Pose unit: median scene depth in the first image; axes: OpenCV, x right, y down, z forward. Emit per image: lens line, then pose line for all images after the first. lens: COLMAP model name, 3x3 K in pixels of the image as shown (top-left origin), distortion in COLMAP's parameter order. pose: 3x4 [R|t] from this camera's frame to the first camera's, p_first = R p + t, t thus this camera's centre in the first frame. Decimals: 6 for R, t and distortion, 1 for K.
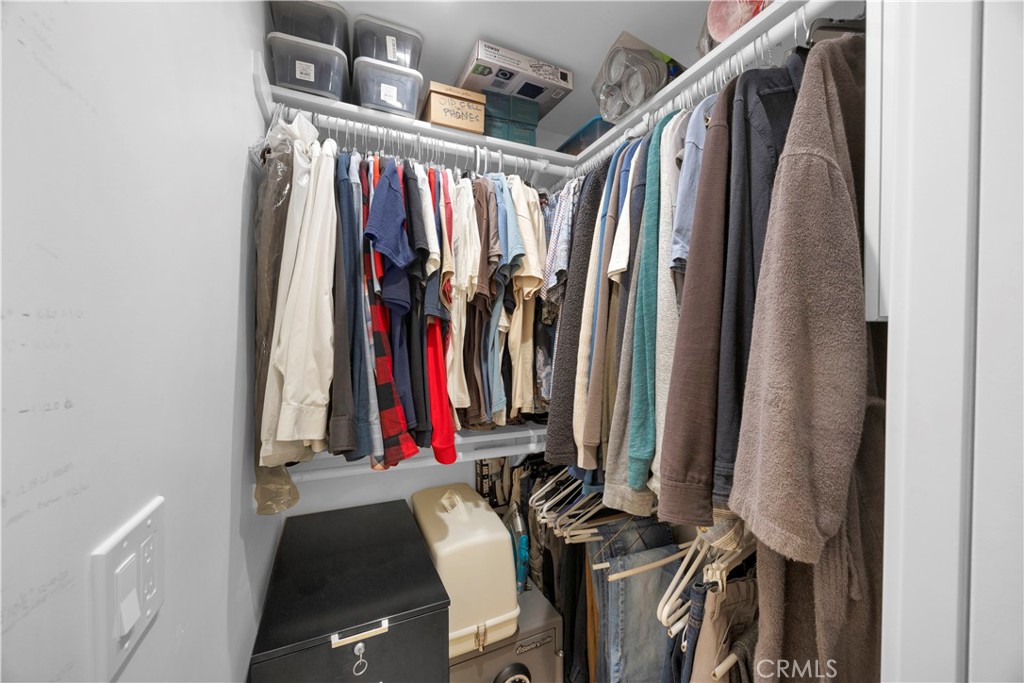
lens RADIAL K [[391.4, 0, 513.9], [0, 391.4, 354.7], [0, 0, 1]] dist [-0.002883, -0.000041]
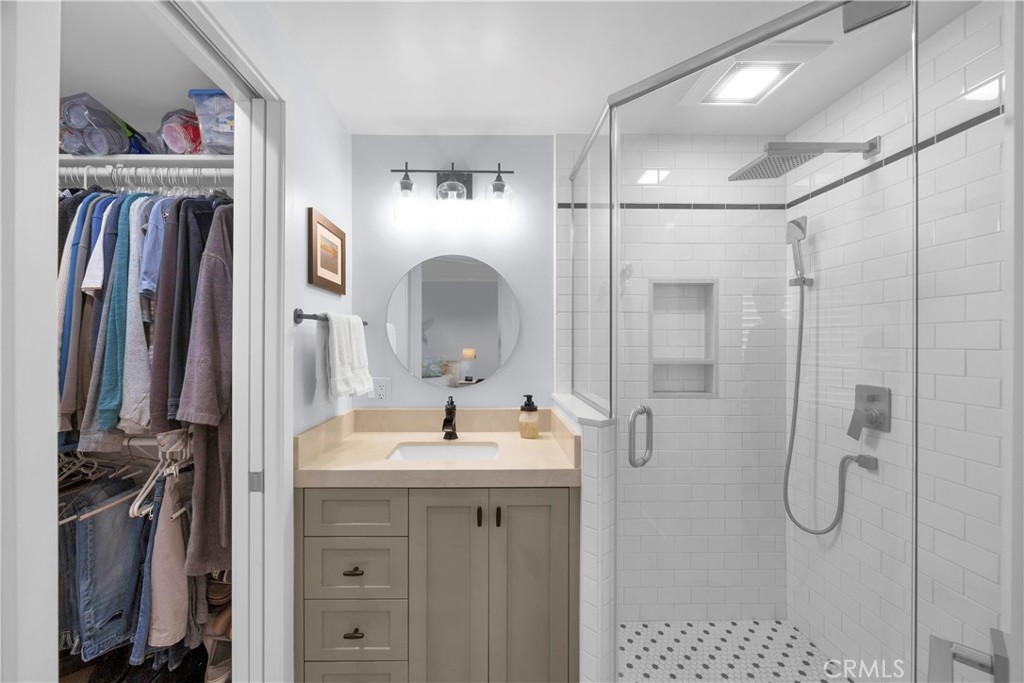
lens RADIAL K [[403.8, 0, 496.2], [0, 403.8, 345.1], [0, 0, 1]] dist [-0.003052, -0.000307]
pose [[0.409478, 0.000561, 0.912320, -0.487868], [0.018571, 0.999787, -0.008950, 0.037075], [-0.912131, 0.020608, 0.409380, -0.979002]]
